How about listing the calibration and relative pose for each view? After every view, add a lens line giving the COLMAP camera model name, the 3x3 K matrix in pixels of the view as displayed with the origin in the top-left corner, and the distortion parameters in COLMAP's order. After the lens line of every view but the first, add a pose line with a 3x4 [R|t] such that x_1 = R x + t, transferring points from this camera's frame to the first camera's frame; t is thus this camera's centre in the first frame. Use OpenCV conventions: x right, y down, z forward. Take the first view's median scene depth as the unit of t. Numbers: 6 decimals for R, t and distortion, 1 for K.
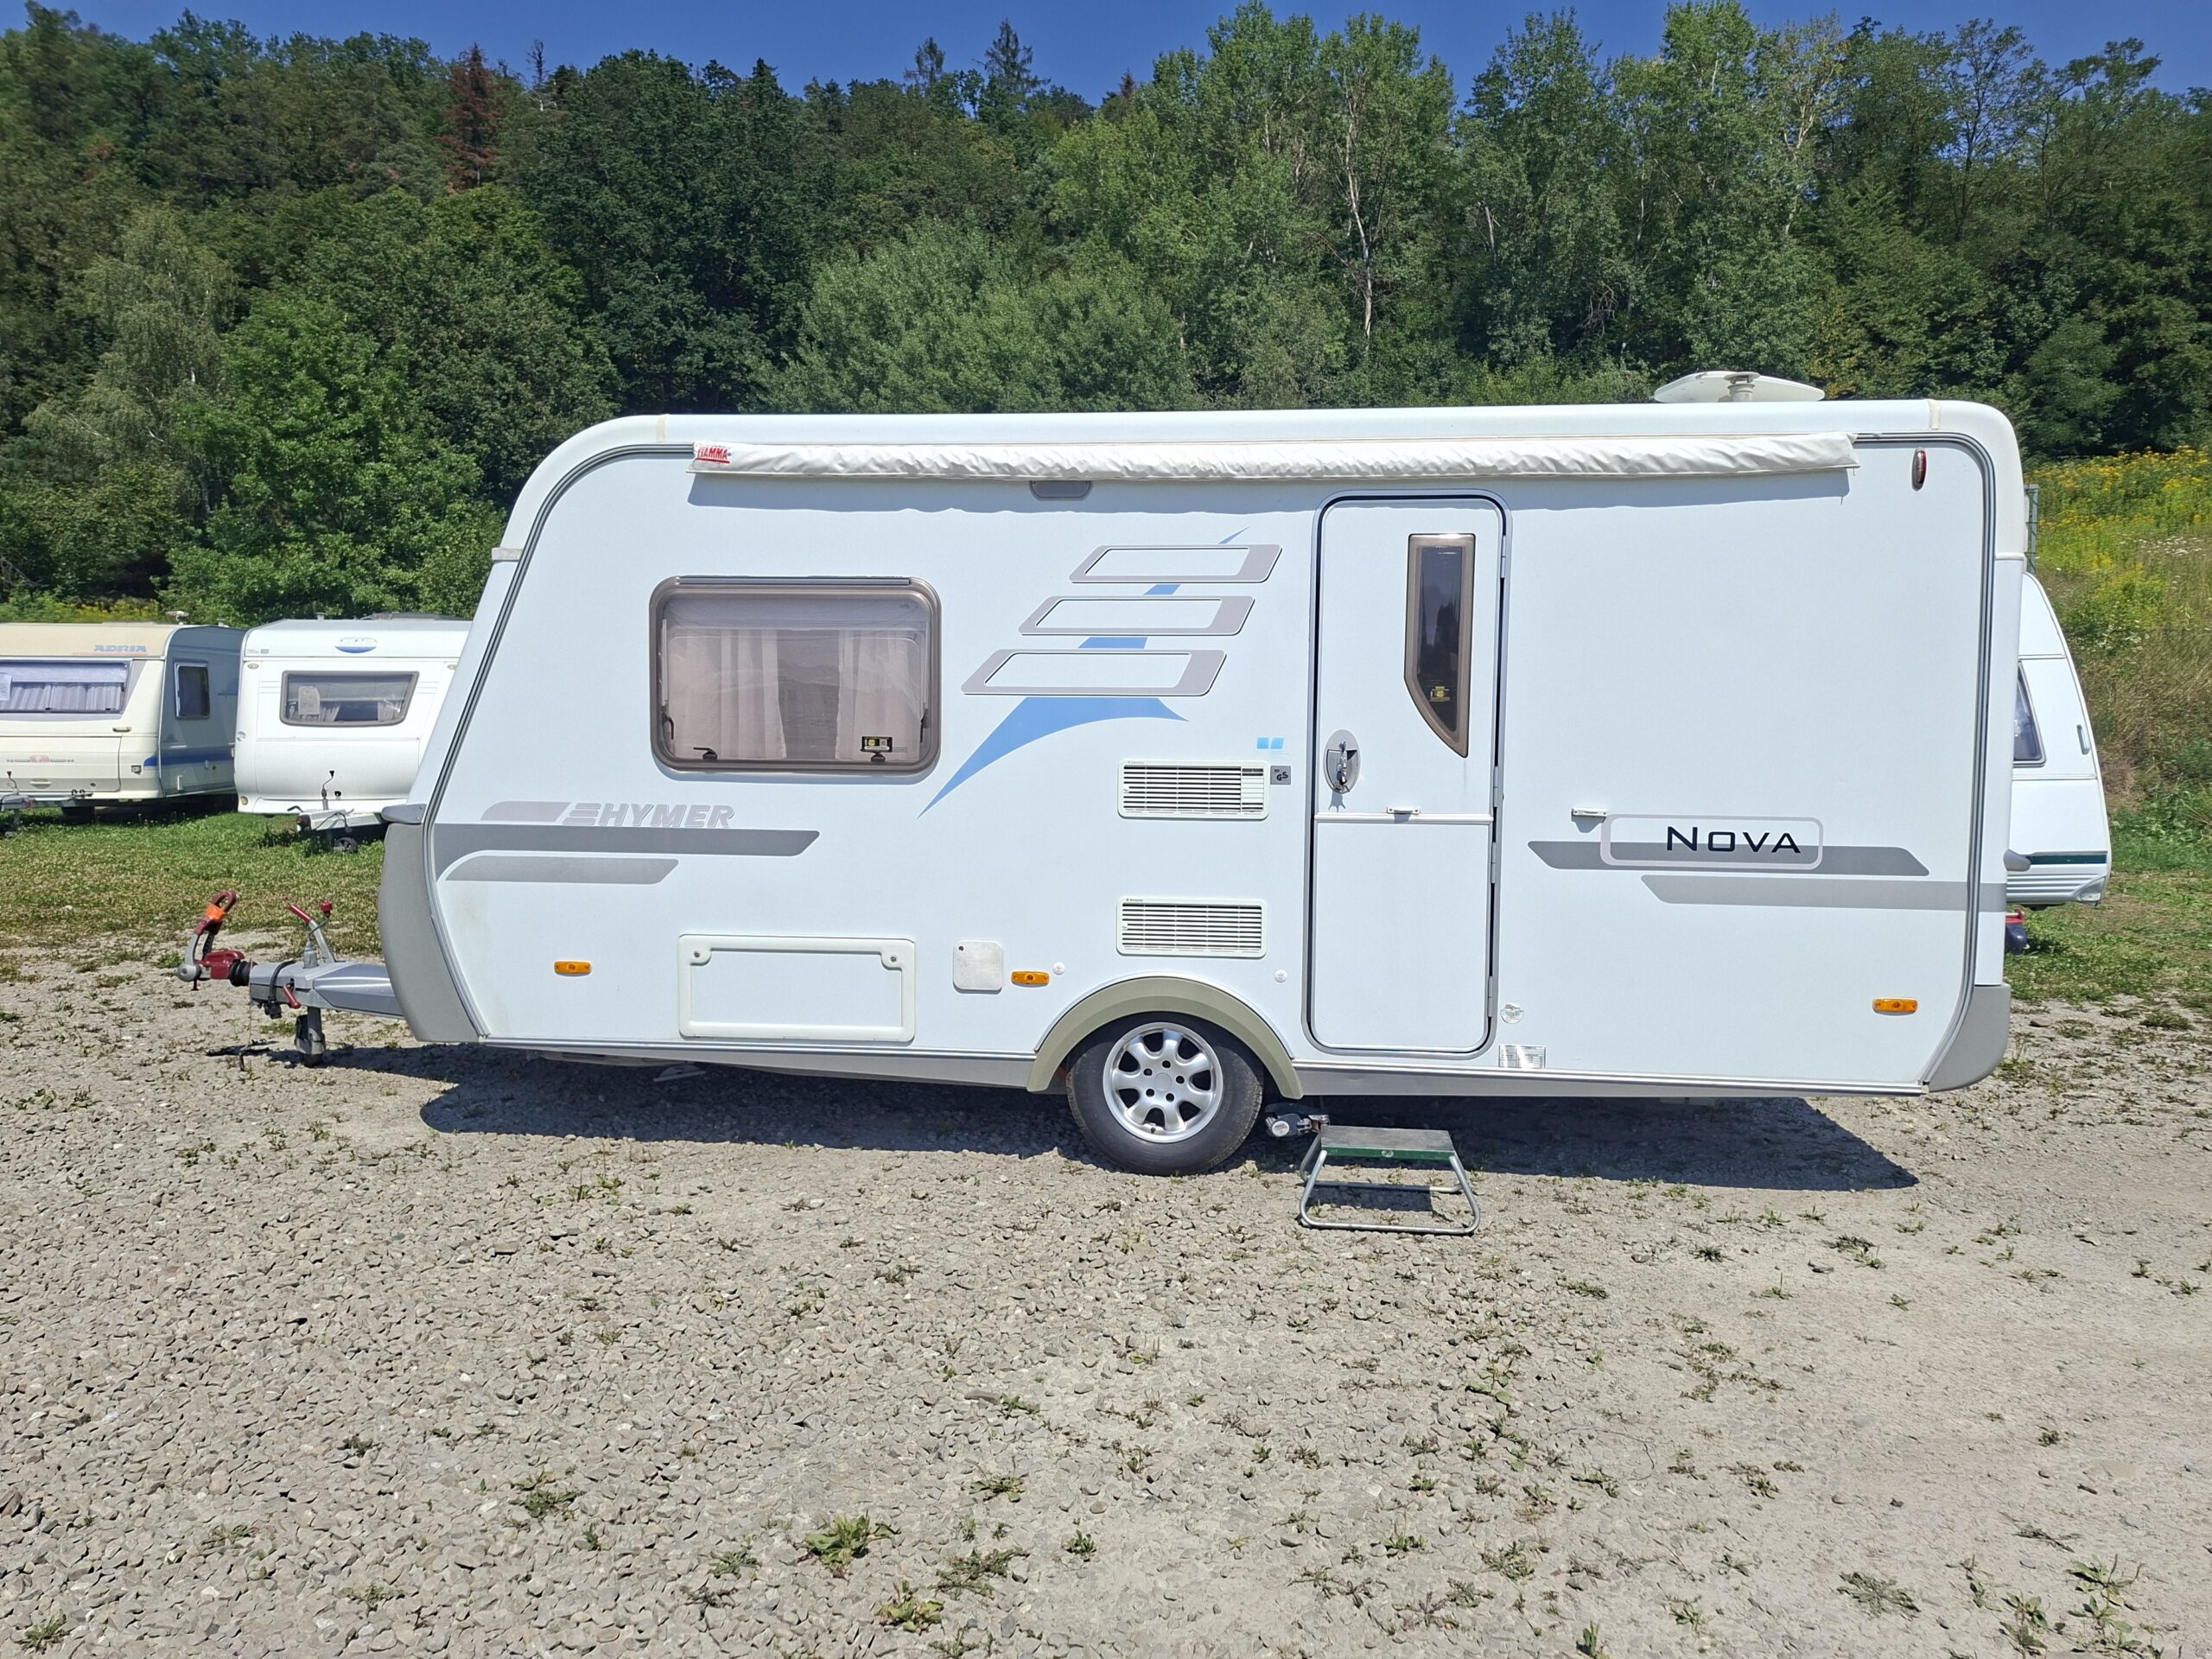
lens RADIAL K [[1545.7, 0, 1072.4], [0, 1545.7, 830.0], [0, 0, 1]] dist [0.054503, -0.052826]
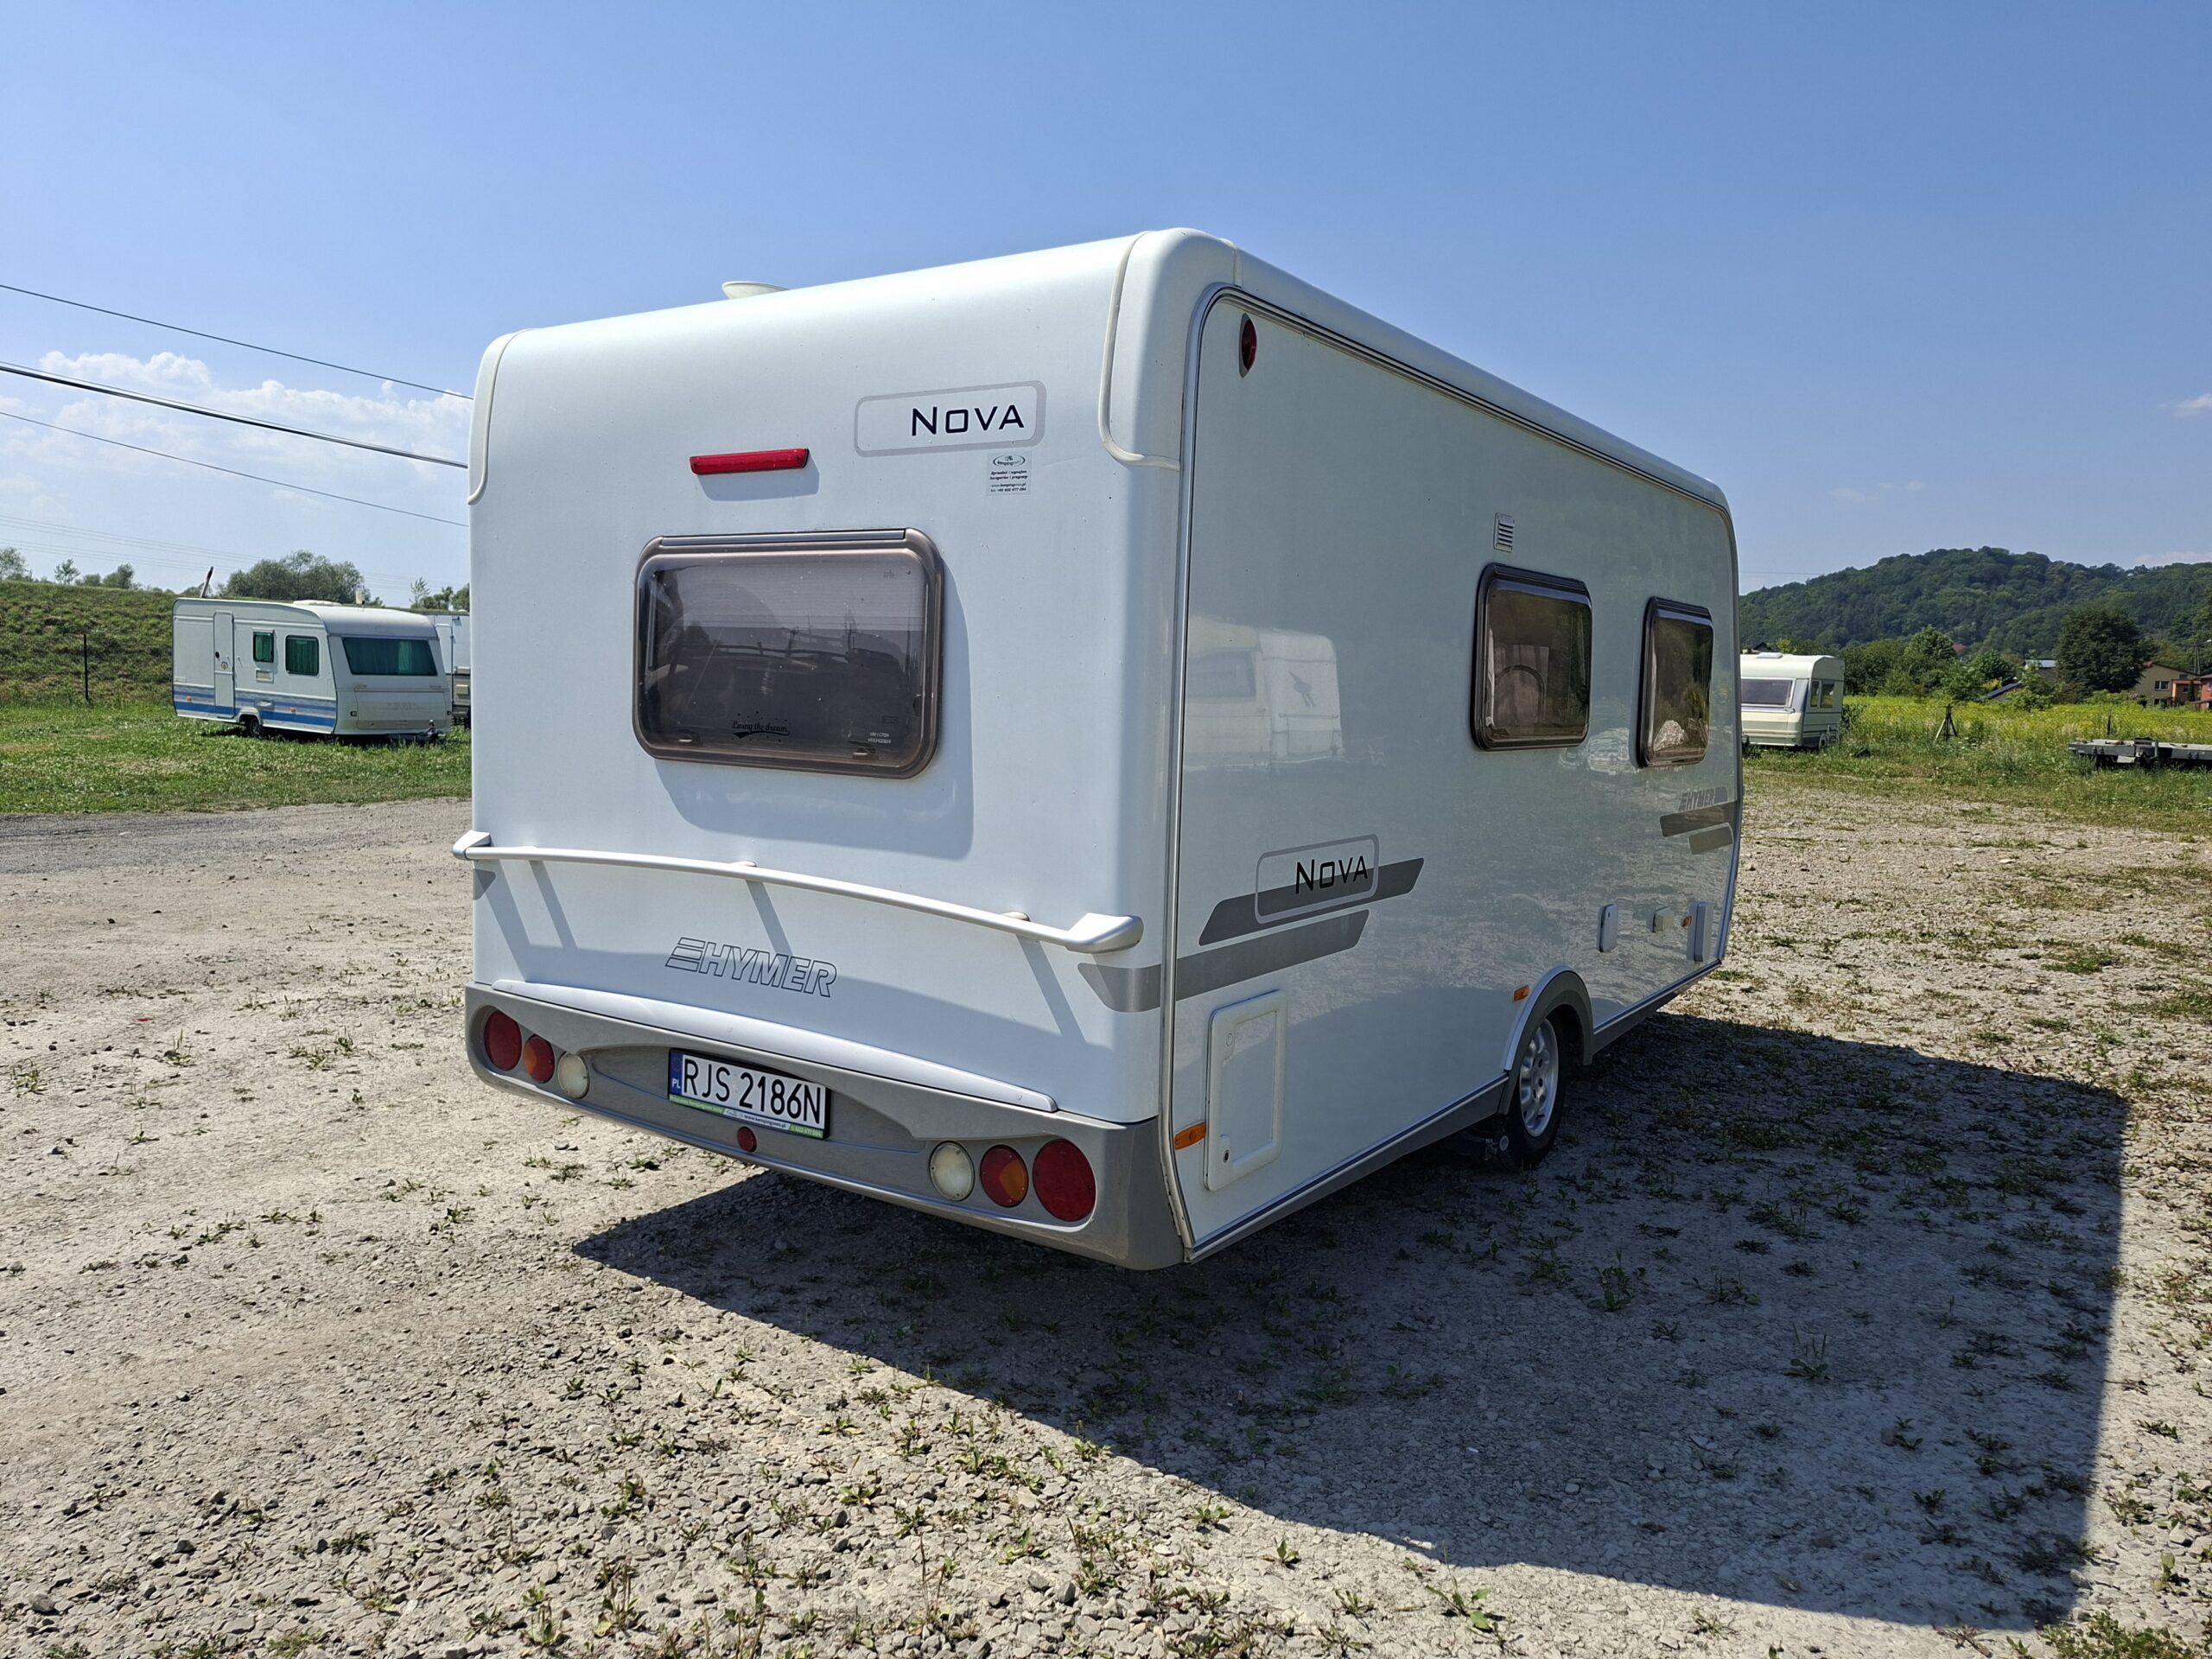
lens RADIAL K [[1545.7, 0, 1113.5], [0, 1545.7, 825.0], [0, 0, 1]] dist [0.054503, -0.052826]
pose [[-0.476306, 0.057806, -0.877377, 0.105332], [-0.100534, 0.987713, 0.119653, -0.011687], [0.873513, 0.145198, -0.464642, 0.151585]]
